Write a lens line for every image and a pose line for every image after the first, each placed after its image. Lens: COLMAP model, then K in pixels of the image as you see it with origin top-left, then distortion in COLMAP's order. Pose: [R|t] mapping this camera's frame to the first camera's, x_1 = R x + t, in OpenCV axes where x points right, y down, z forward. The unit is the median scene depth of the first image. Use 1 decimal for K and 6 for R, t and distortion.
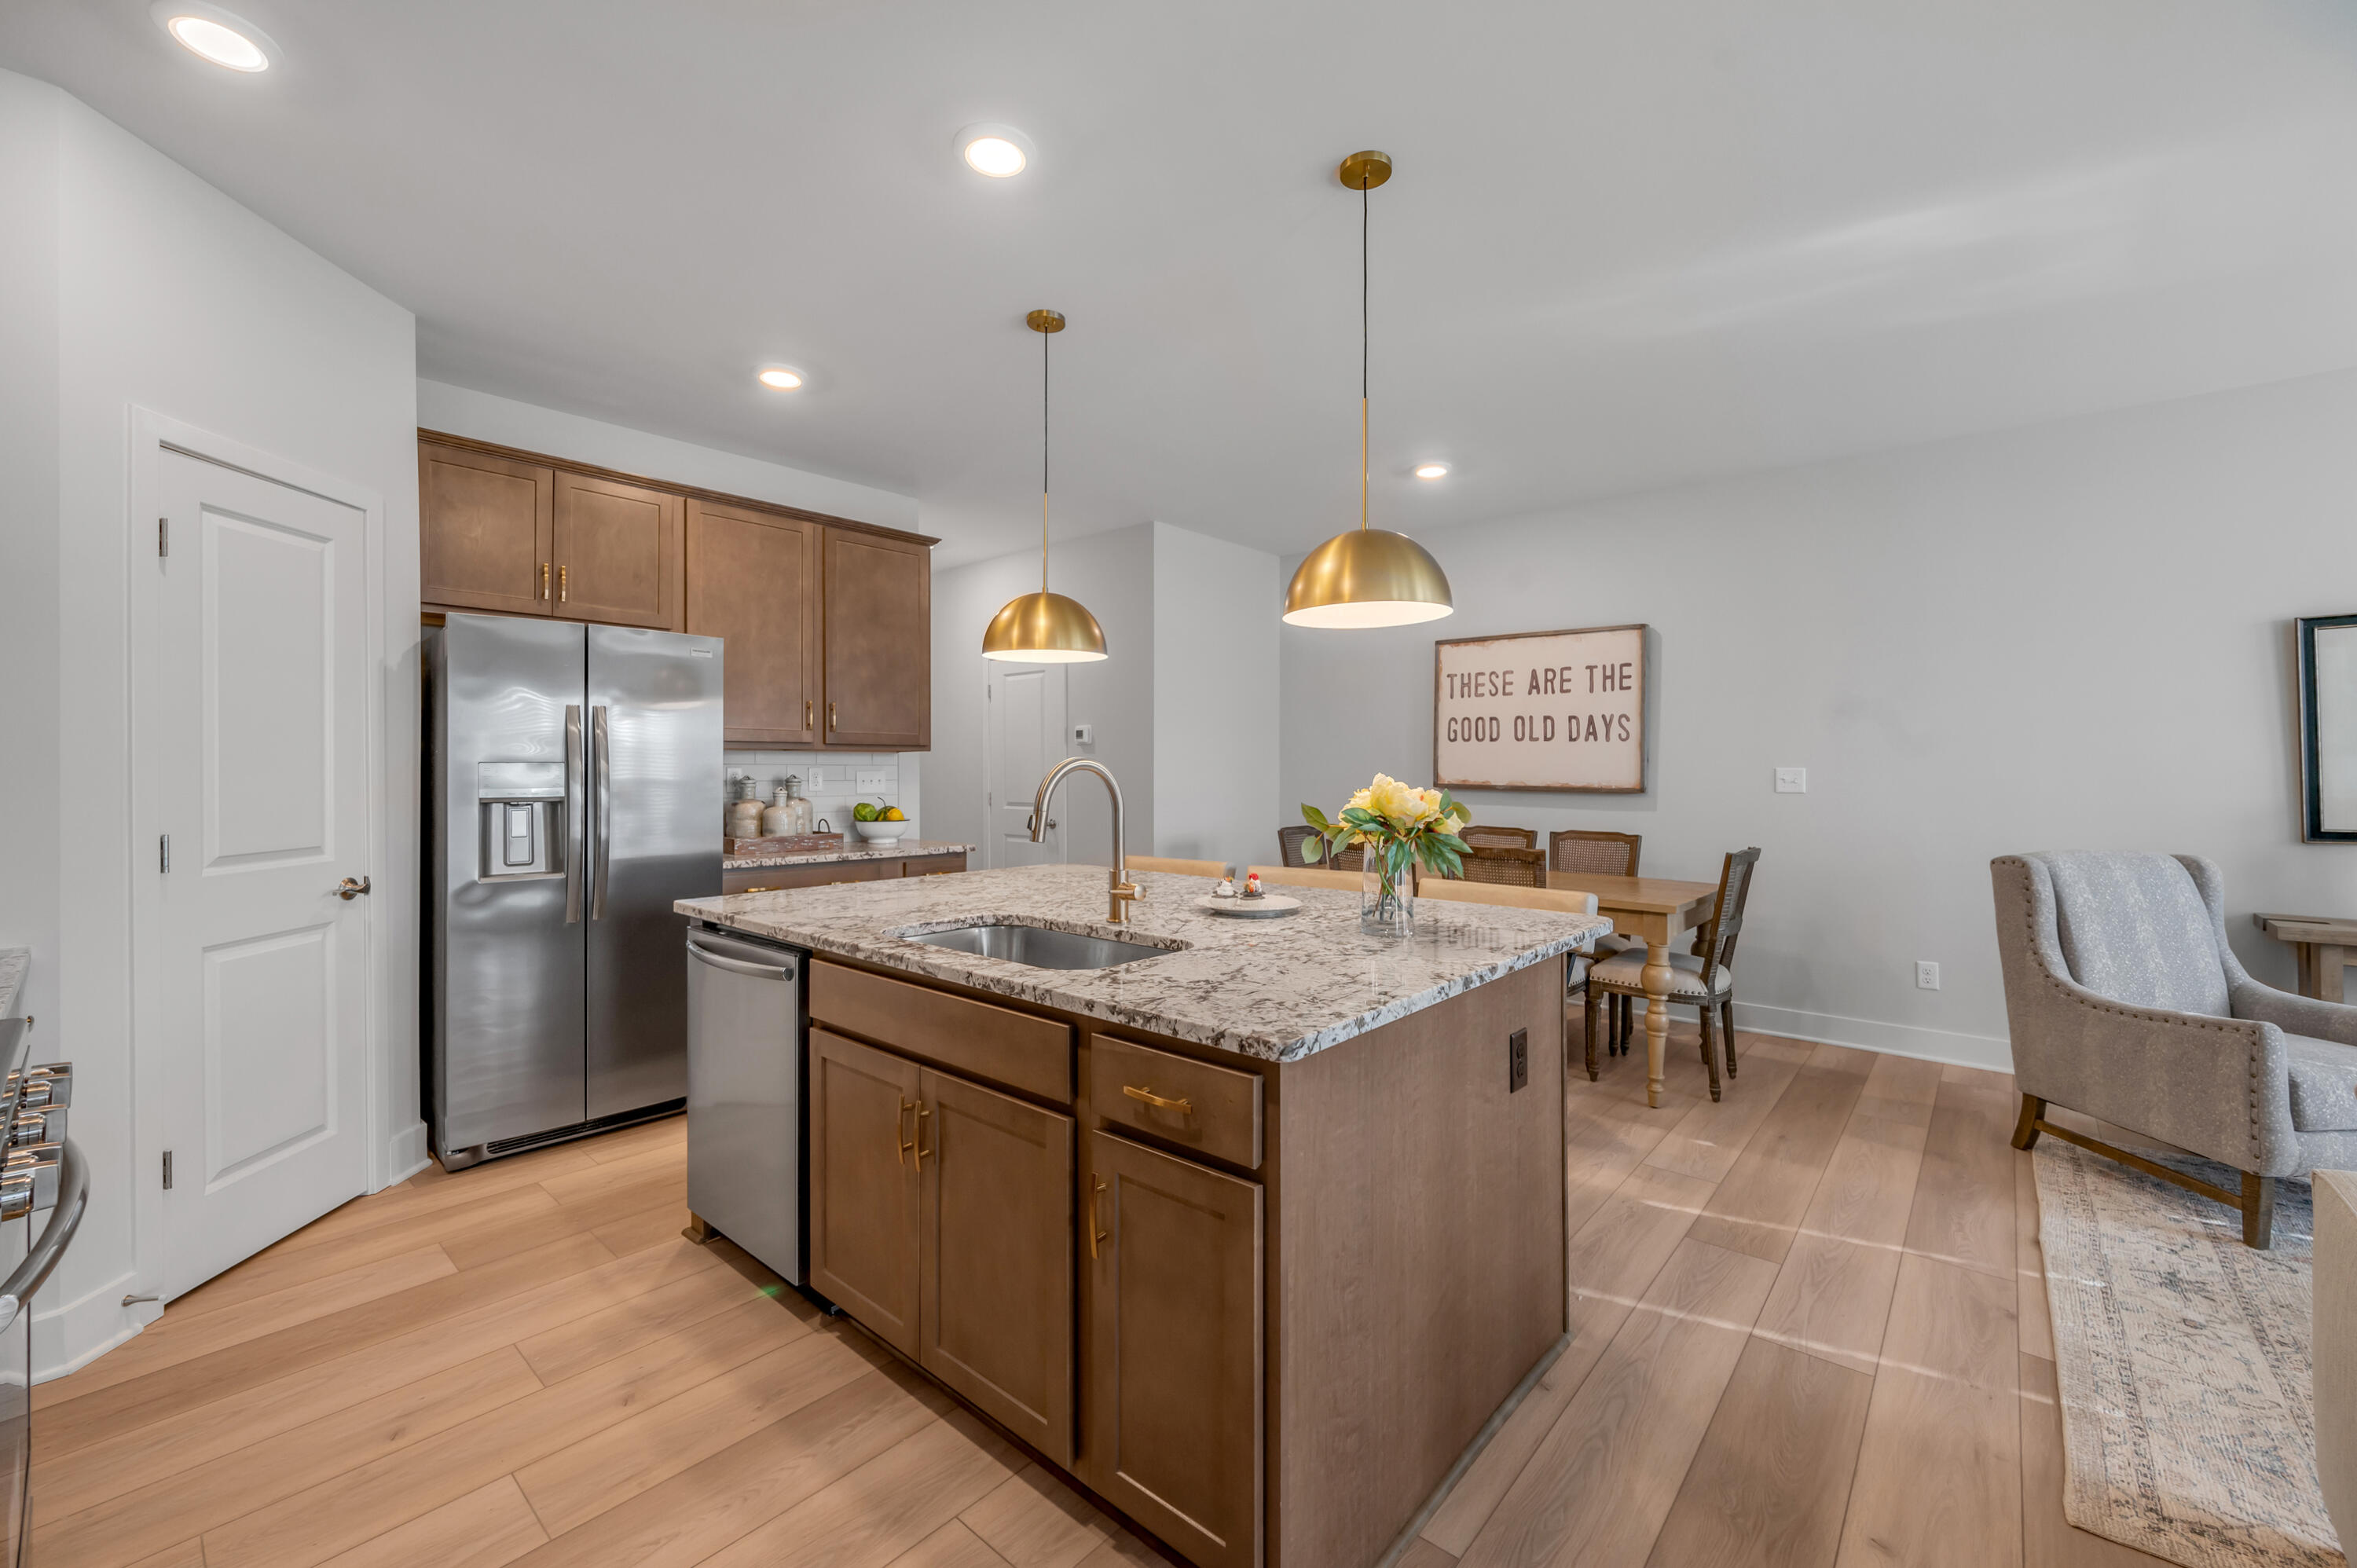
lens RADIAL K [[945.9, 0, 1160.3], [0, 945.9, 766.9], [0, 0, 1]] dist [-0.007598, 0.000747]
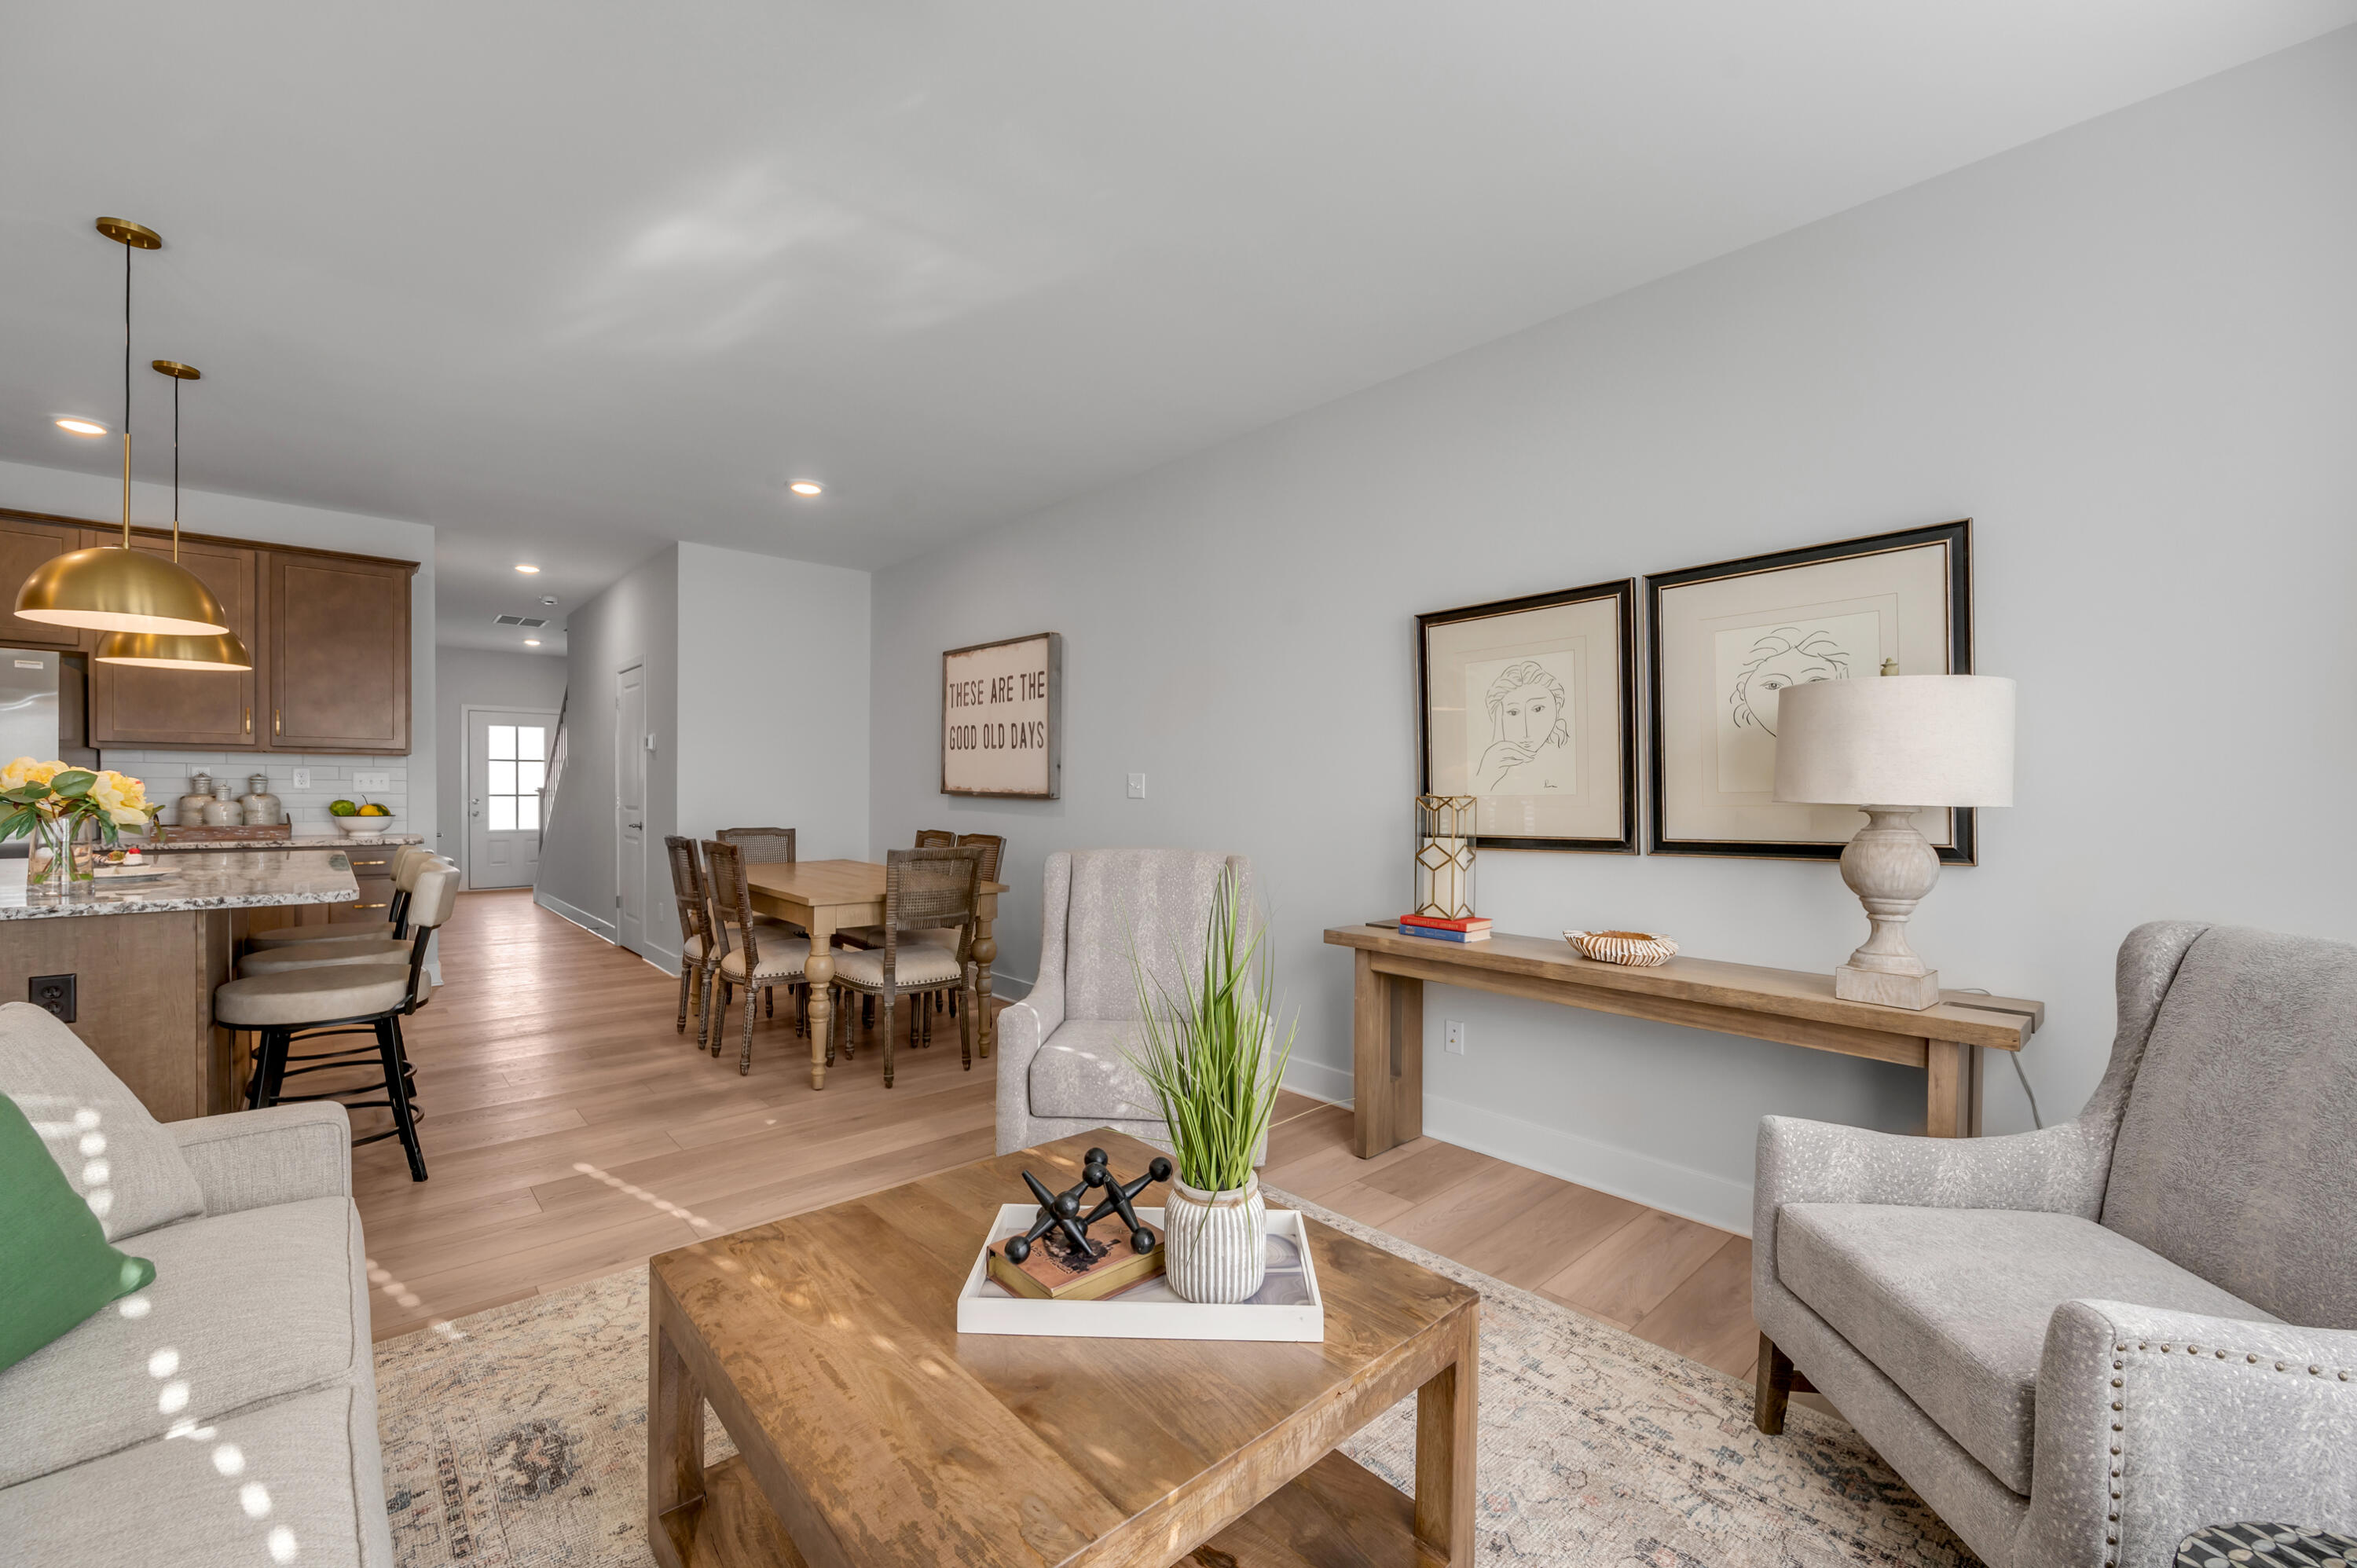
lens RADIAL K [[945.9, 0, 1176.2], [0, 945.9, 804.3], [0, 0, 1]] dist [-0.007598, 0.000747]
pose [[0.994639, 0.010175, -0.102905, 0.841072], [-0.008344, 0.999799, 0.018207, 0.015701], [0.103070, -0.017251, 0.994525, -0.004910]]
